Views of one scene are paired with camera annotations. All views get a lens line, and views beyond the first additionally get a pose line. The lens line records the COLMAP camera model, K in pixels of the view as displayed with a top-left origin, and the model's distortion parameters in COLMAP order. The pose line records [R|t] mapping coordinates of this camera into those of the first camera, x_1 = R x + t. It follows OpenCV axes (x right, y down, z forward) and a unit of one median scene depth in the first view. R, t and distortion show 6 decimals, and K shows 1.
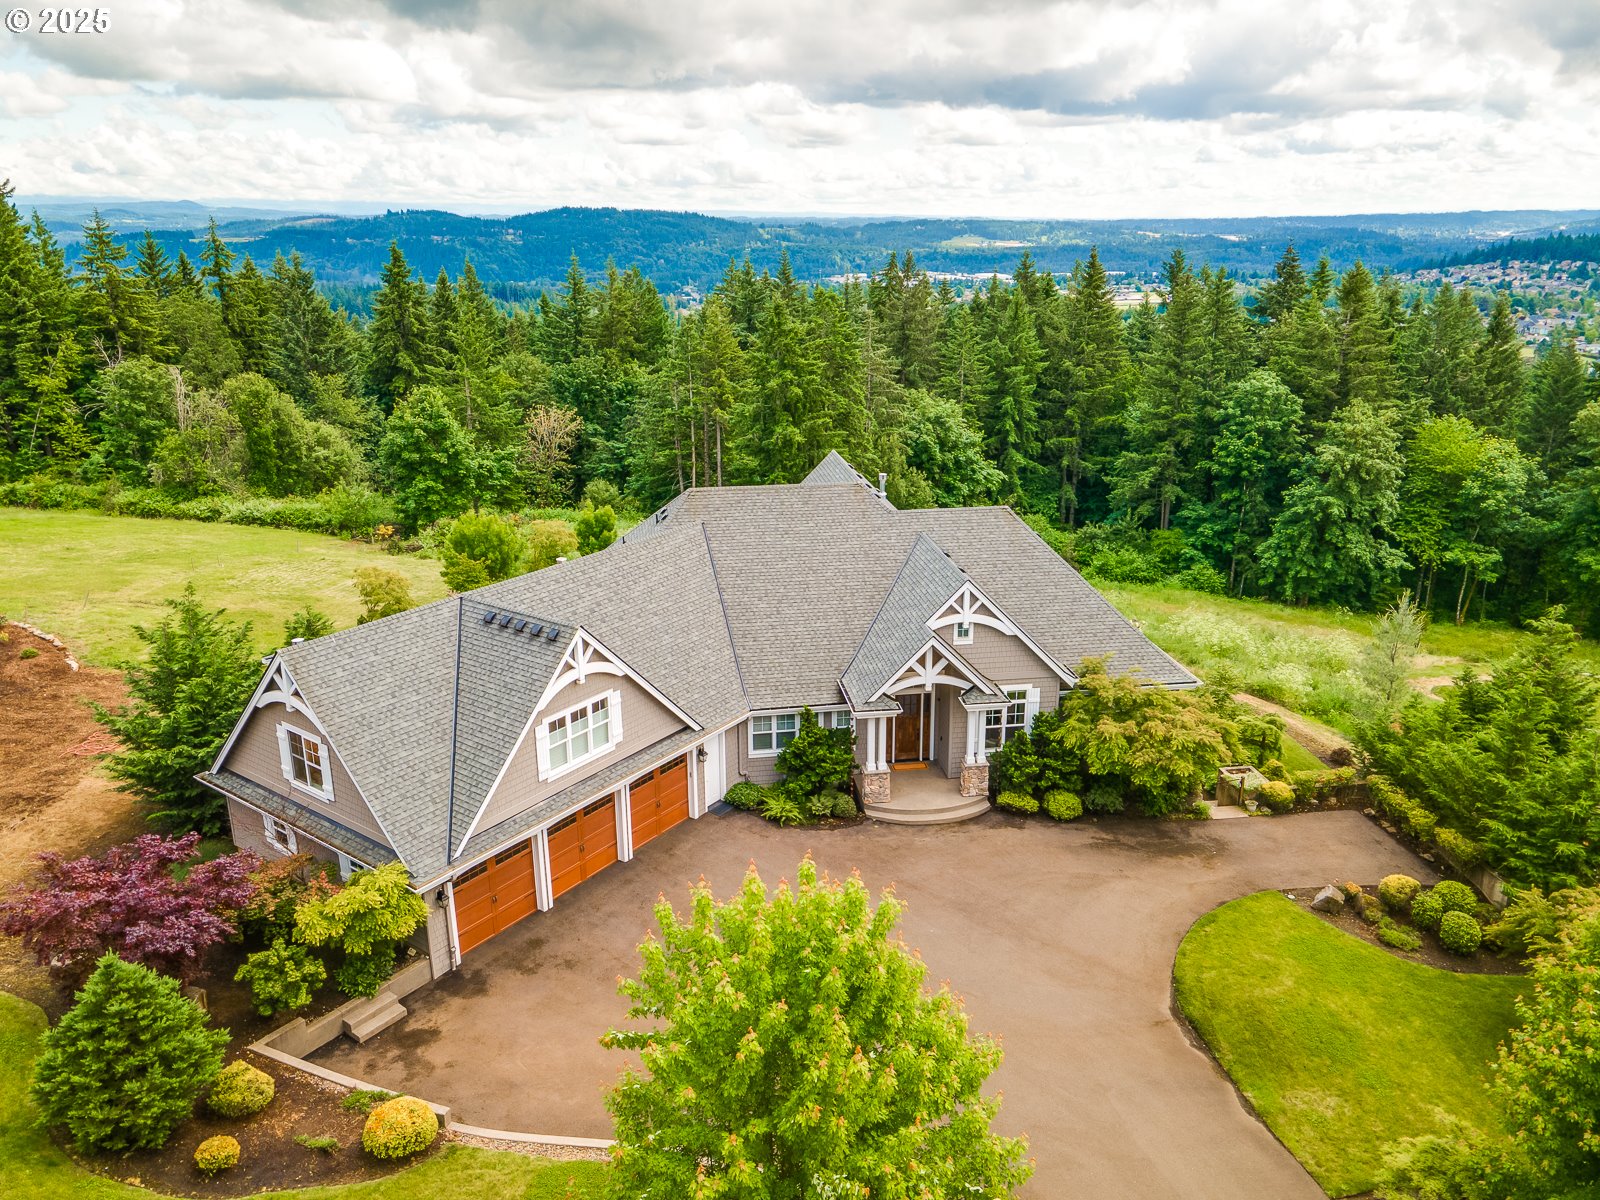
lens RADIAL K [[1184.2, 0, 800.0], [0, 1184.2, 600.0], [0, 0, 1]] dist [0.030118, -0.002356]
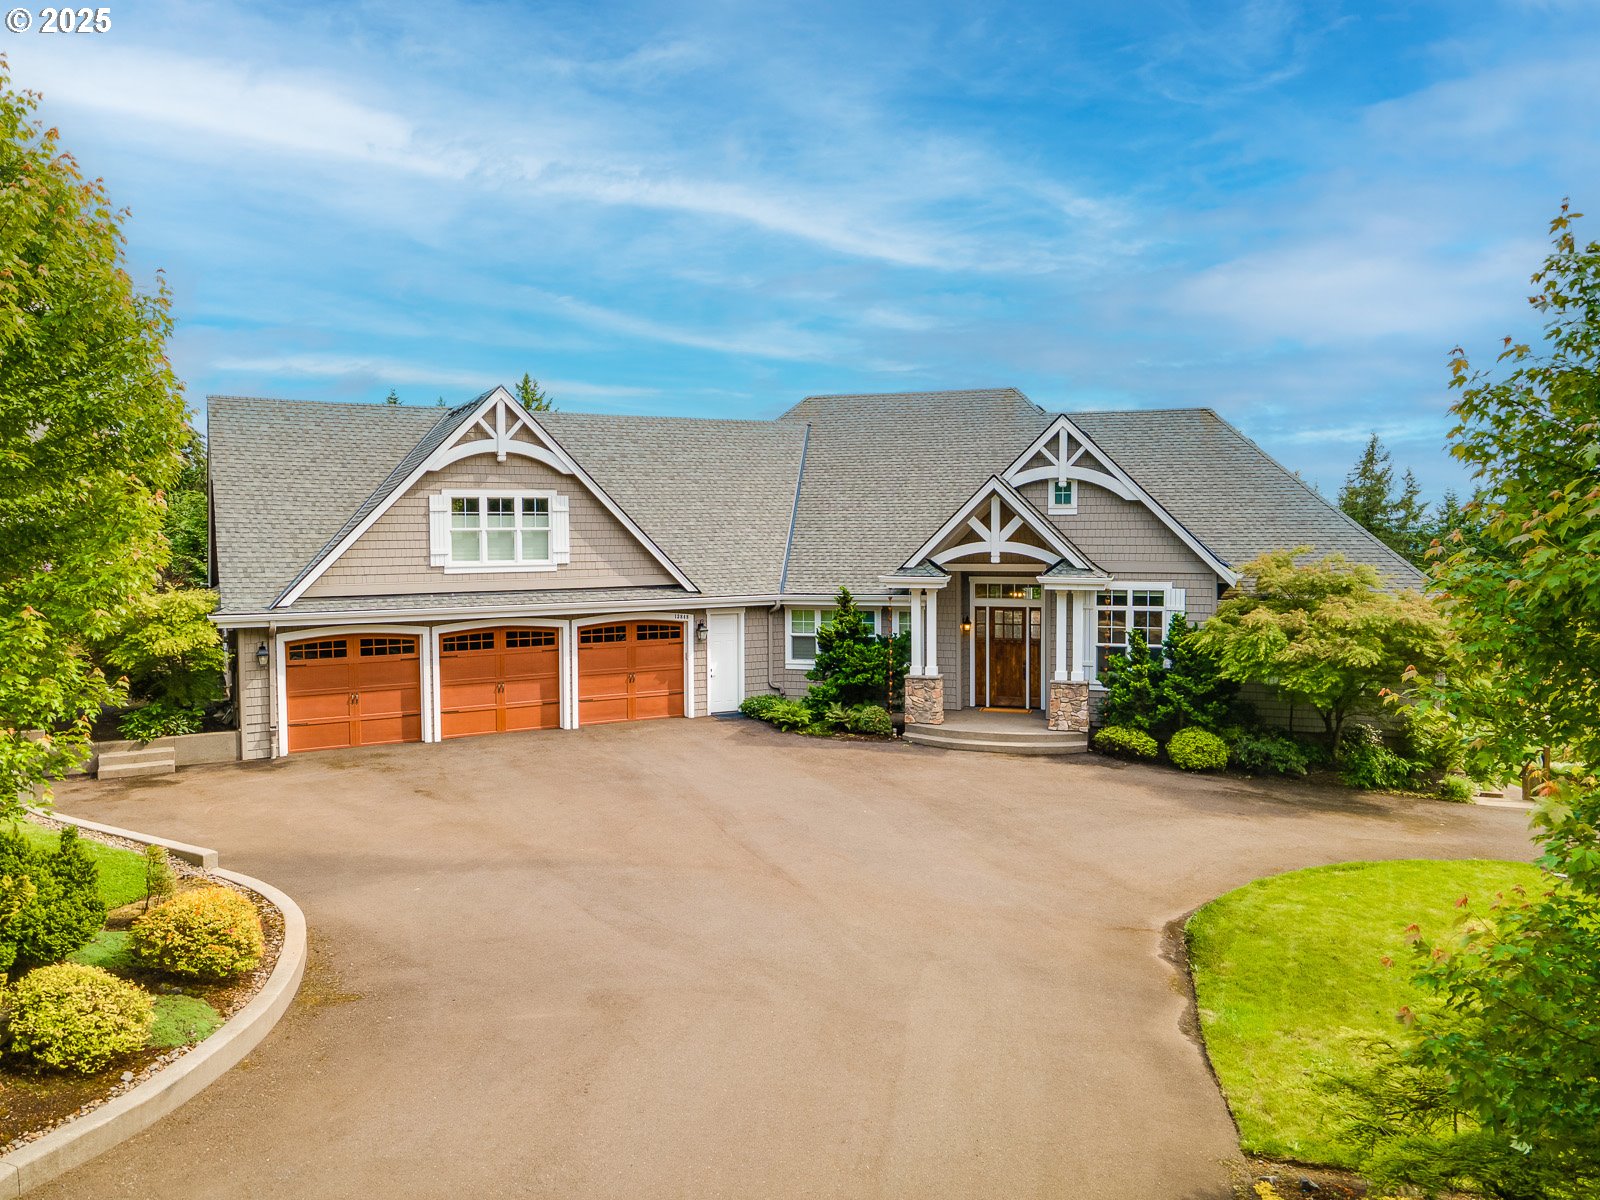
lens RADIAL K [[1184.2, 0, 800.0], [0, 1184.2, 600.0], [0, 0, 1]] dist [0.030118, -0.002356]
pose [[0.902470, 0.025007, -0.430027, 0.306945], [-0.135626, 0.964034, -0.228569, 0.275042], [0.408845, 0.264599, 0.873403, 0.327979]]
